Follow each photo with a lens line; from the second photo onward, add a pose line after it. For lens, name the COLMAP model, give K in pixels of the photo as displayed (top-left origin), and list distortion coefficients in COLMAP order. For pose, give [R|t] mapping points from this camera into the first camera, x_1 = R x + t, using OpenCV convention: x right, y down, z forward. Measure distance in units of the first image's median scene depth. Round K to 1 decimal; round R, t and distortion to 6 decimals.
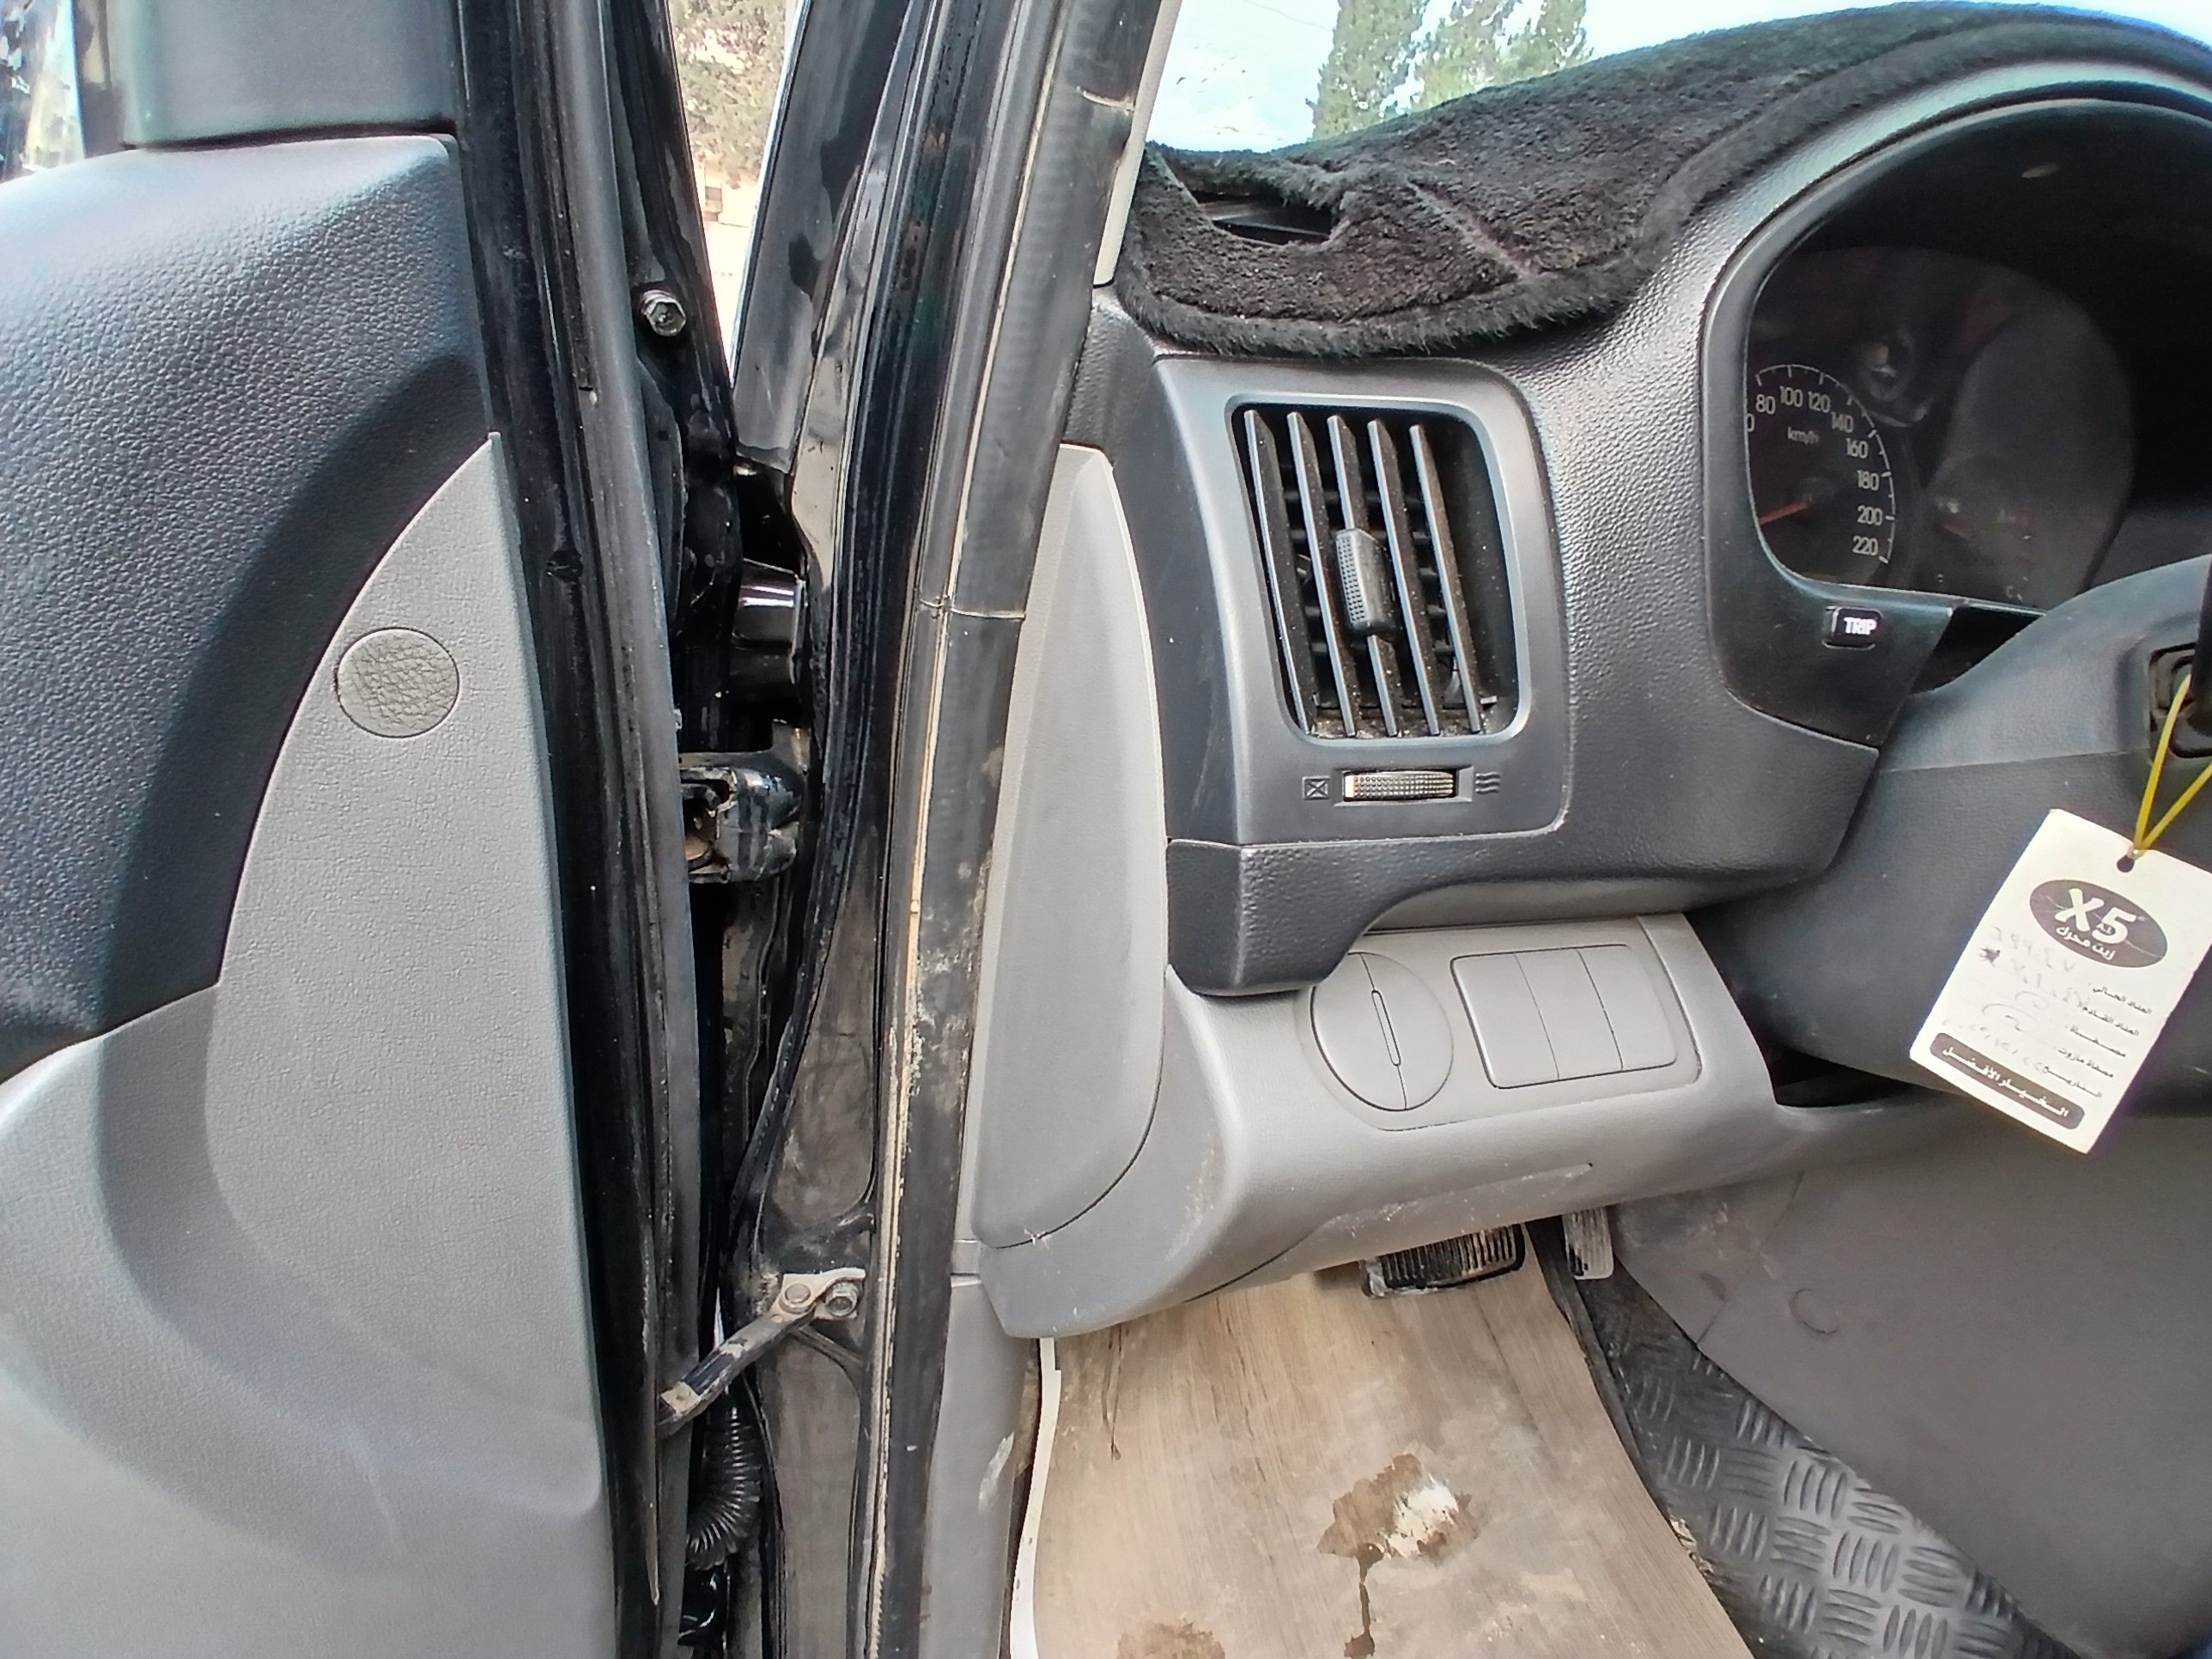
lens RADIAL K [[1113.0, 0, 1100.4], [0, 1113.0, 833.1], [0, 0, 1]] dist [0.008121, -0.051498]
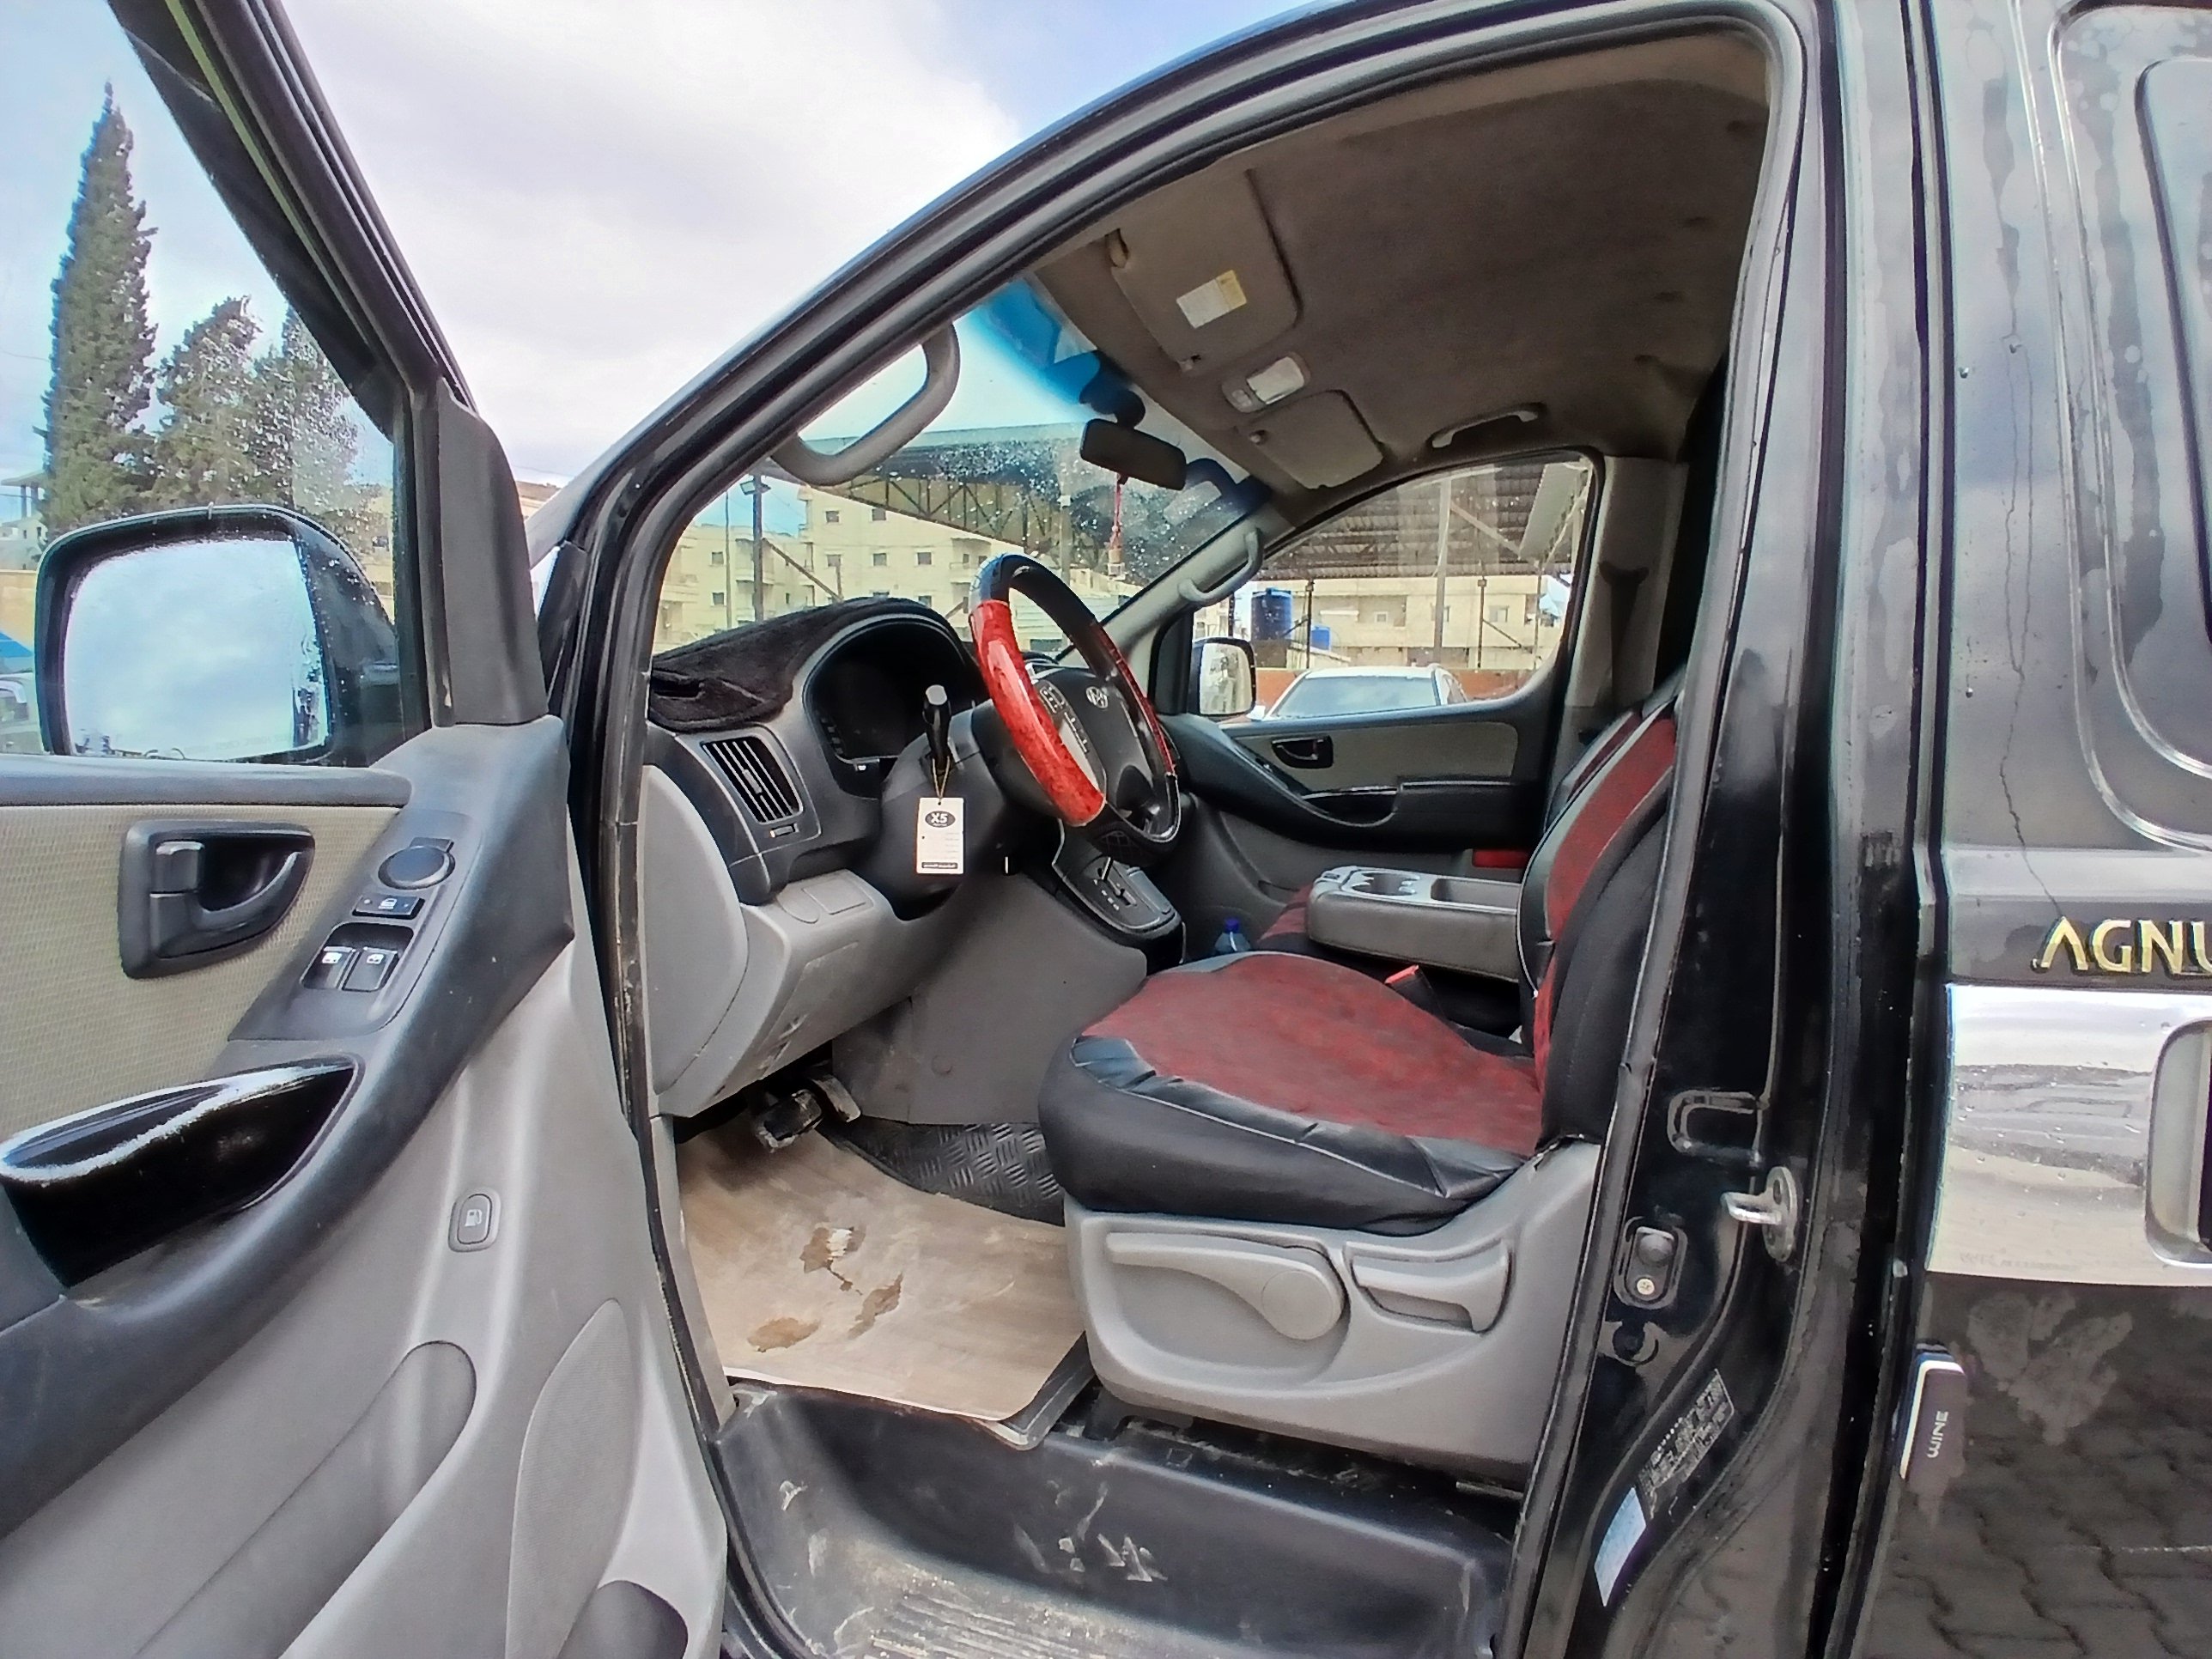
lens RADIAL K [[1136.4, 0, 1106.0], [0, 1136.4, 829.5], [0, 0, 1]] dist [-0.000009, -0.047416]
pose [[0.600998, -0.230047, 0.765428, -0.829195], [0.403041, 0.914232, -0.041690, 0.227824], [-0.690188, 0.333554, 0.642170, -0.905668]]
